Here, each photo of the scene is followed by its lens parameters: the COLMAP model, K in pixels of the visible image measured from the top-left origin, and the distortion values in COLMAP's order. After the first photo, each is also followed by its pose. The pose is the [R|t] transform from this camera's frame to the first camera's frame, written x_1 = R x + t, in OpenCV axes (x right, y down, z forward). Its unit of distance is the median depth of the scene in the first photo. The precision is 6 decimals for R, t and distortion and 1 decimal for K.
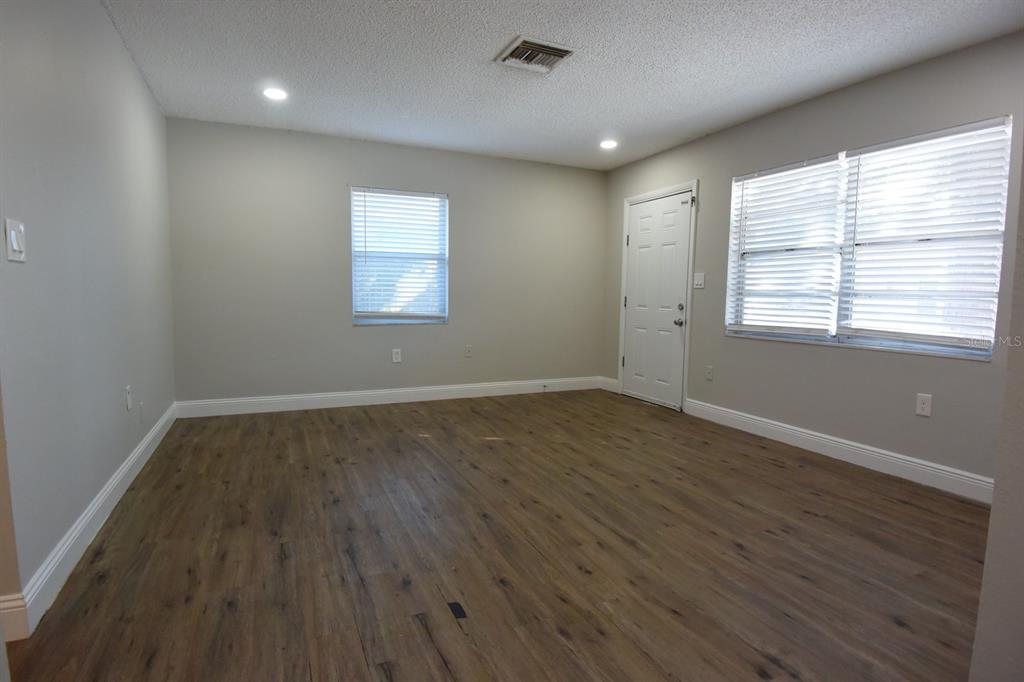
lens RADIAL K [[536.8, 0, 513.4], [0, 536.8, 344.2], [0, 0, 1]] dist [-0.000909, -0.025133]
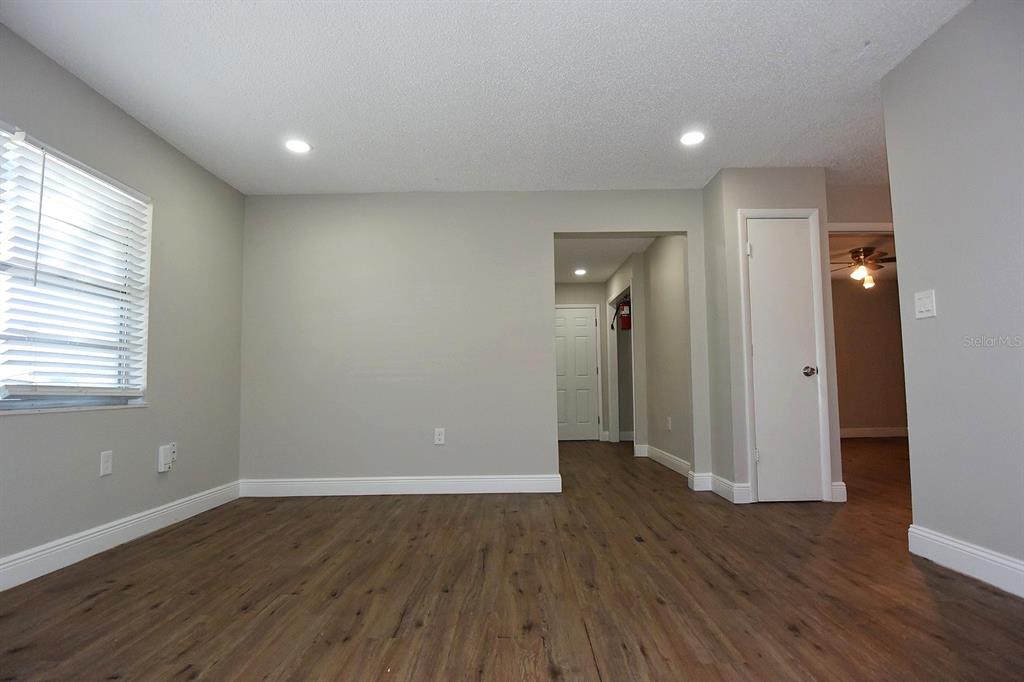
lens RADIAL K [[536.8, 0, 513.4], [0, 536.8, 344.2], [0, 0, 1]] dist [-0.000909, -0.025133]
pose [[-0.911135, 0.028487, 0.411123, -0.326093], [0.037616, 0.999192, 0.014130, -0.099727], [-0.410388, 0.028339, -0.911470, 1.937763]]
